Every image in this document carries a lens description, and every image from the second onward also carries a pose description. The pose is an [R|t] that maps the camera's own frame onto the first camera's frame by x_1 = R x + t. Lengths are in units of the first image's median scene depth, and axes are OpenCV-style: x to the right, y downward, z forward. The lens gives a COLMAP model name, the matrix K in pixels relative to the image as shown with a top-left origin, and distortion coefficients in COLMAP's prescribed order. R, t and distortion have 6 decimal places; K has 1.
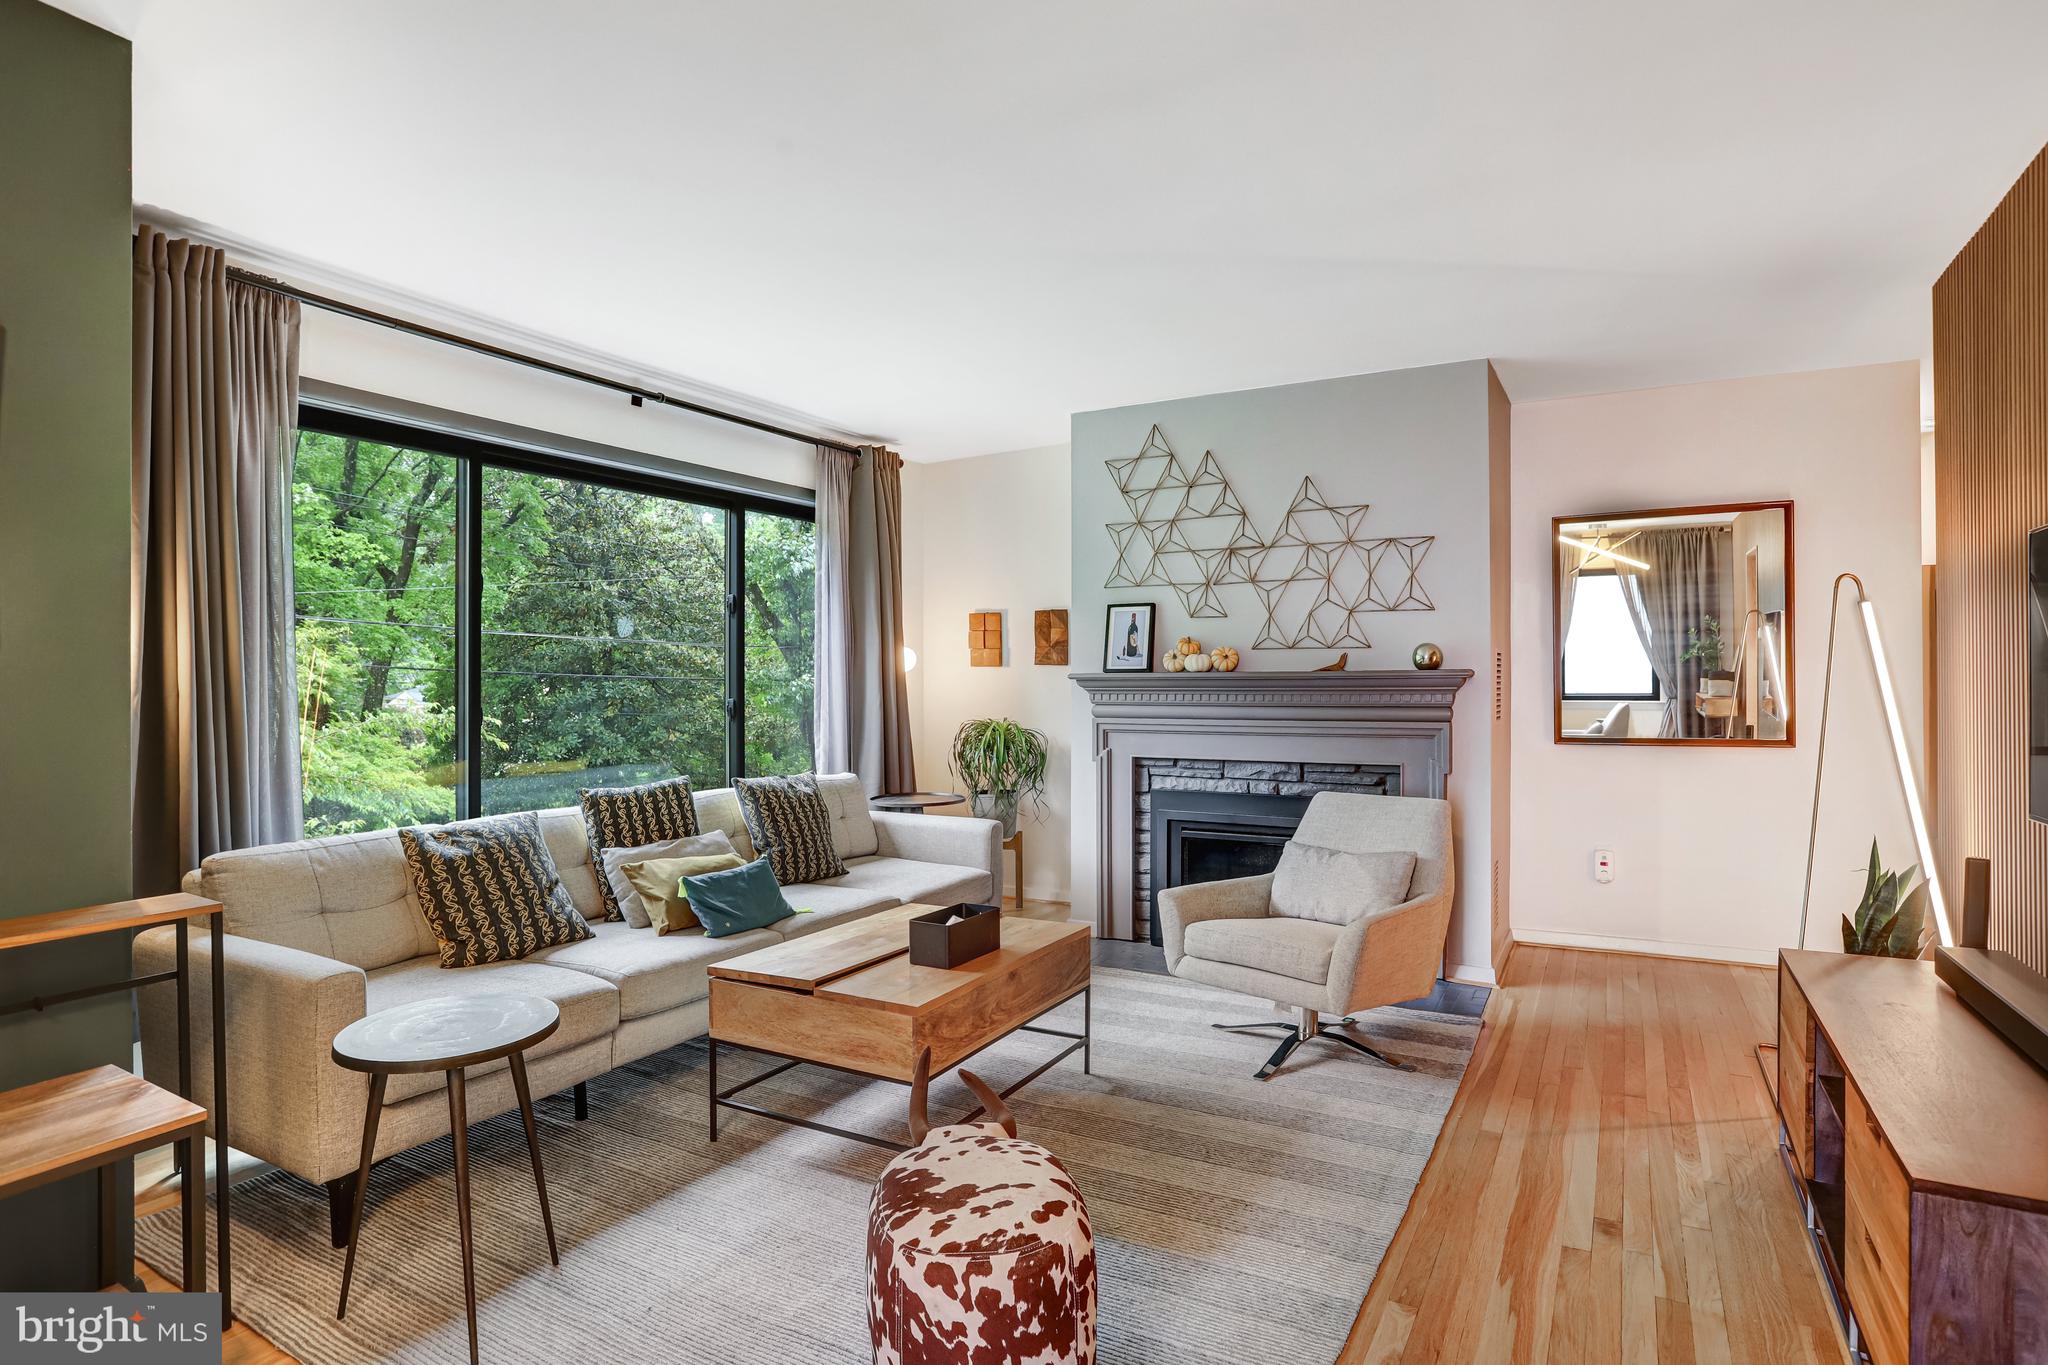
lens RADIAL K [[1079.7, 0, 1058.2], [0, 1079.7, 666.1], [0, 0, 1]] dist [-0.063844, 0.028450]
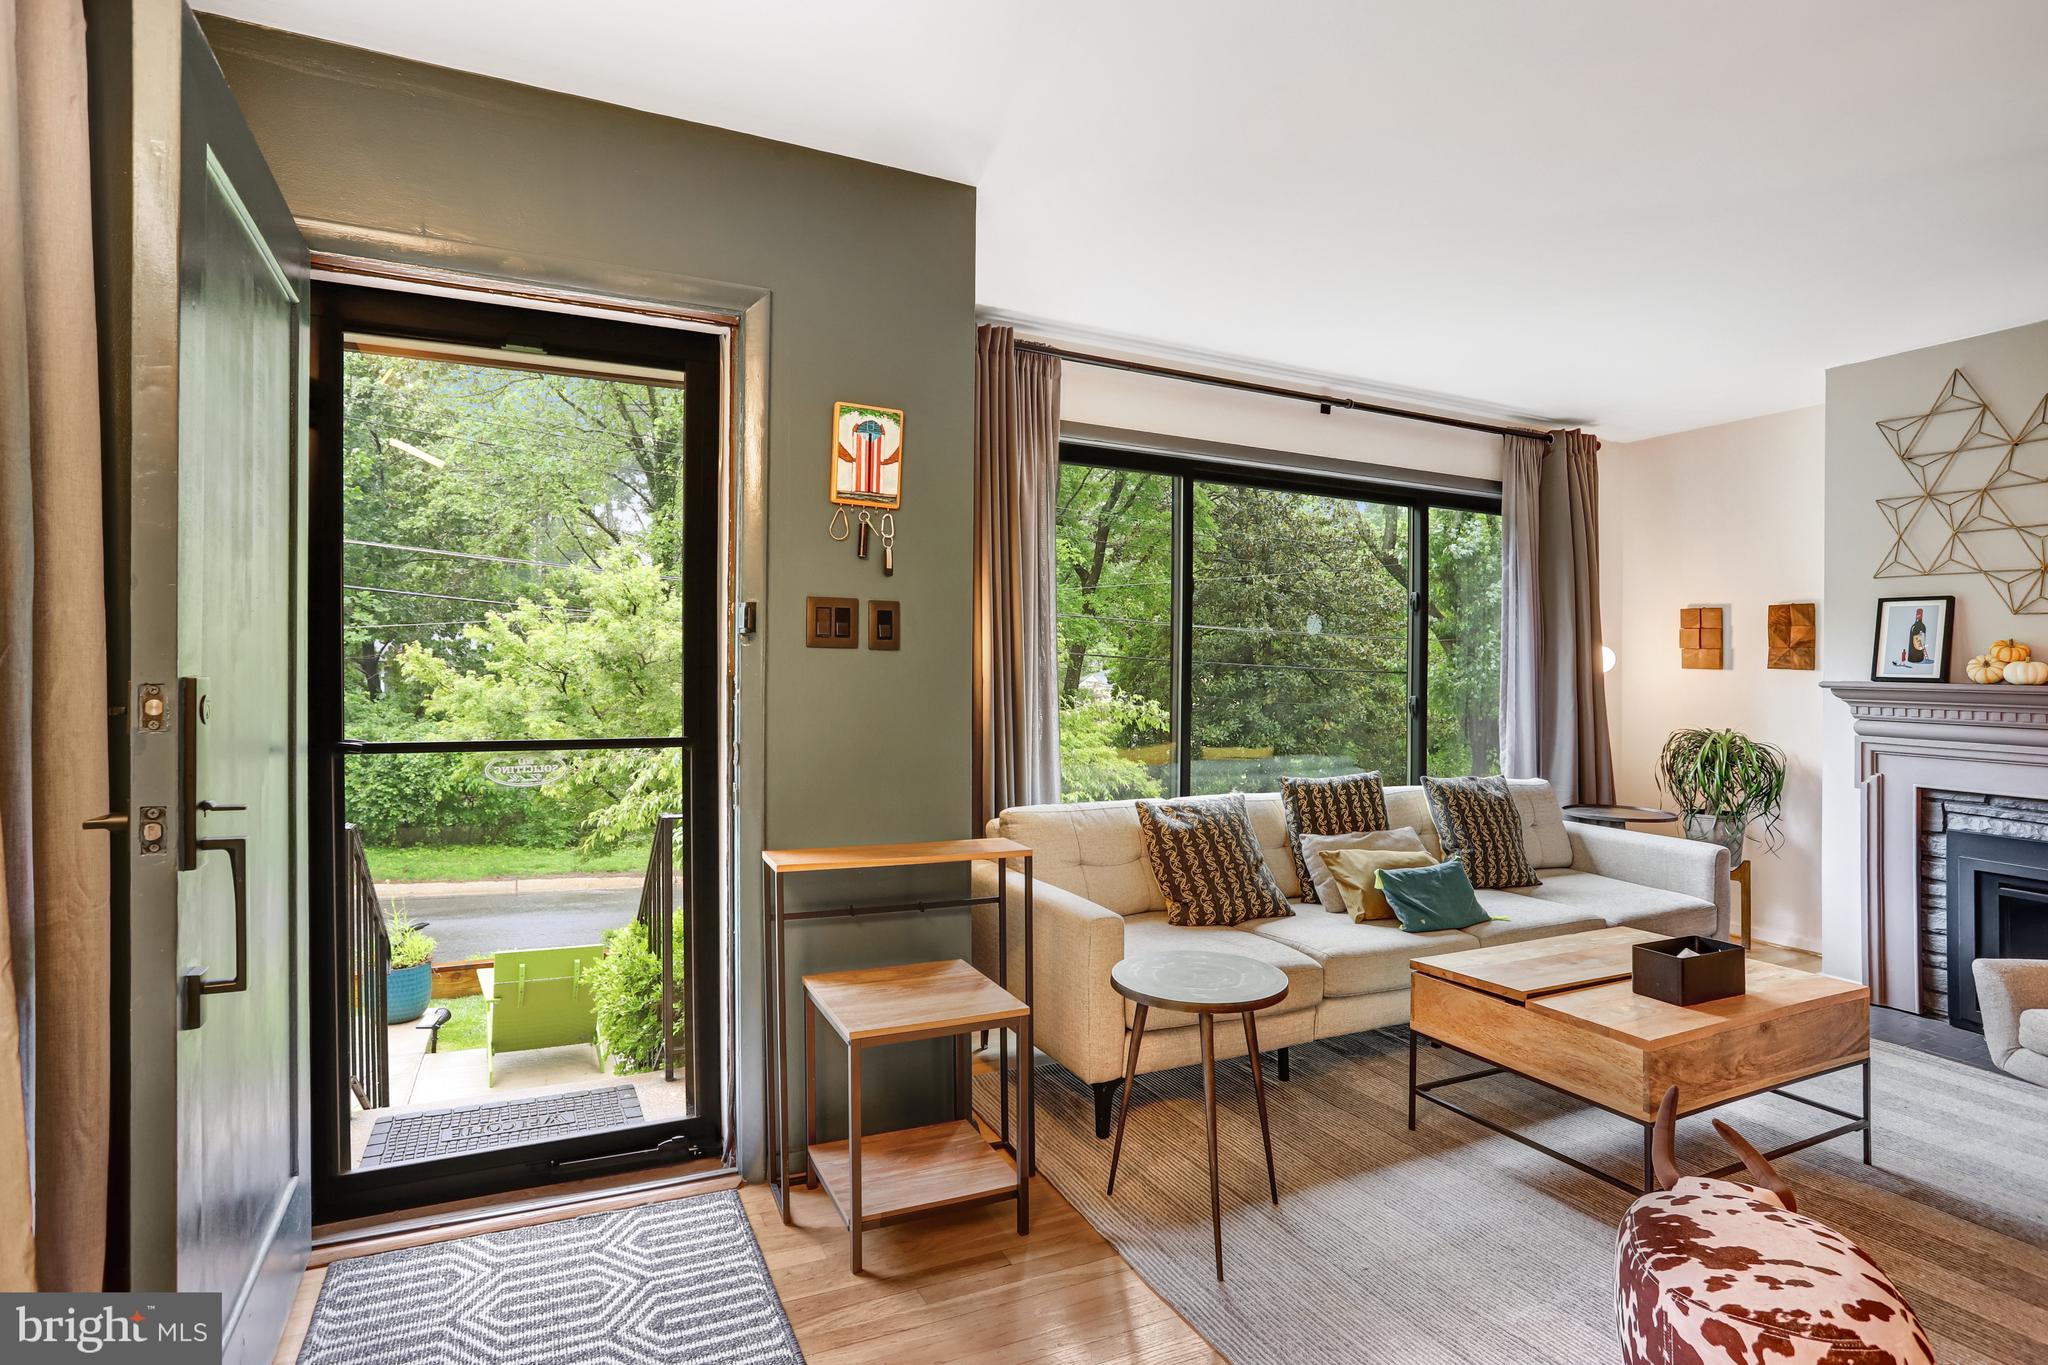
lens RADIAL K [[1079.7, 0, 1002.4], [0, 1079.7, 657.1], [0, 0, 1]] dist [-0.063844, 0.028450]
pose [[0.810276, 0.018773, -0.585747, -0.034647], [-0.017808, 0.999814, 0.007409, -0.007940], [0.585778, 0.004428, 0.810460, -0.044687]]
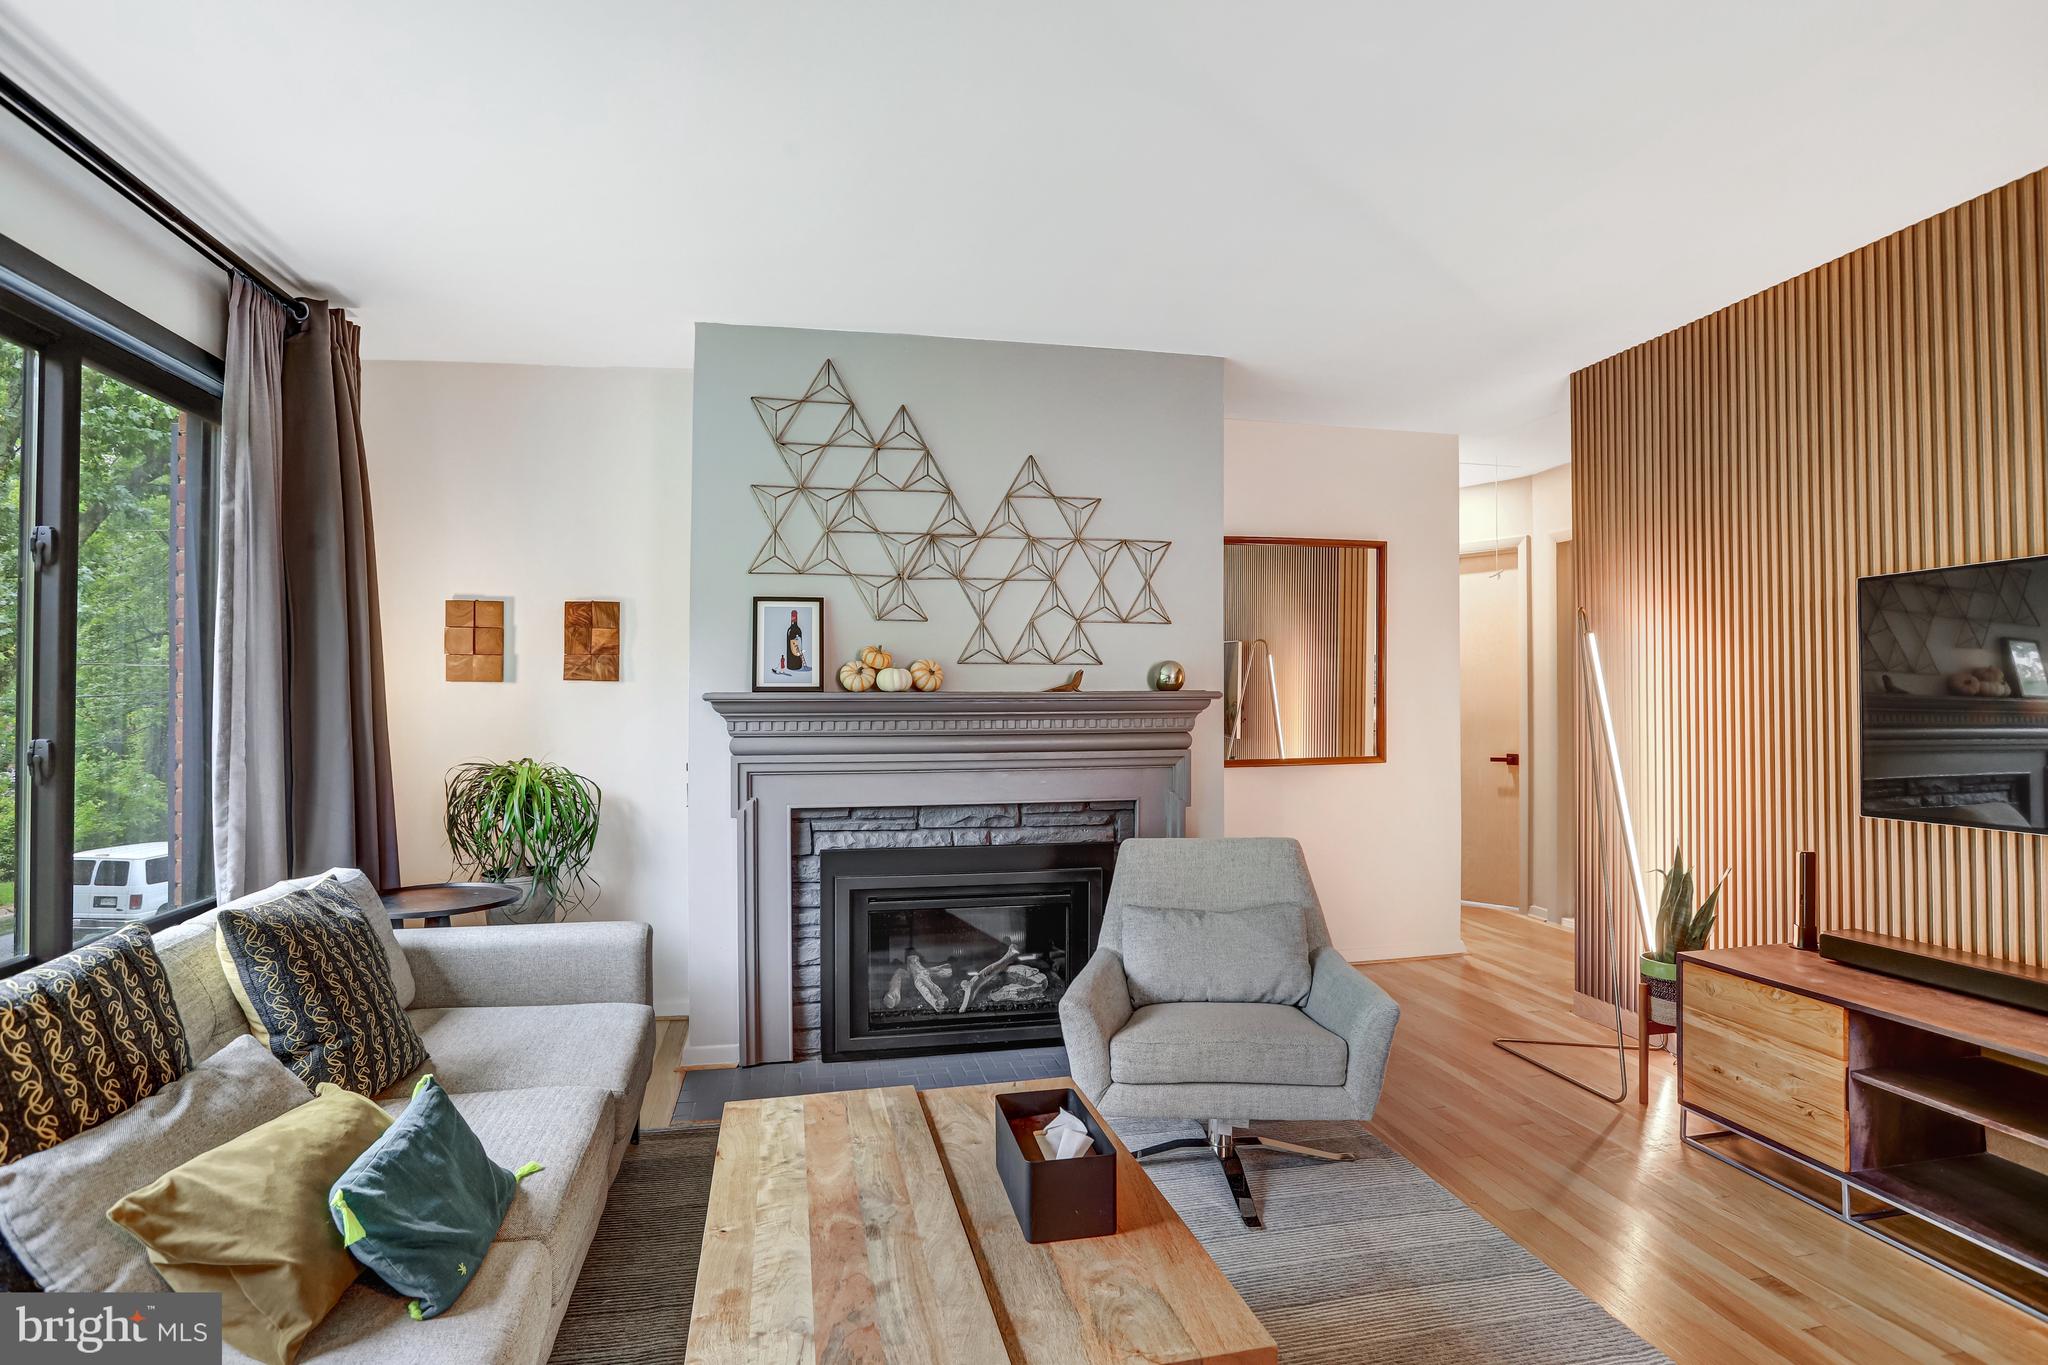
lens RADIAL K [[1079.7, 0, 1078.2], [0, 1079.7, 647.5], [0, 0, 1]] dist [-0.063844, 0.028450]
pose [[0.743697, 0.034205, 0.667641, -0.327414], [-0.007894, 0.999070, -0.042391, 0.006296], [-0.668470, 0.026256, 0.743276, 0.401977]]
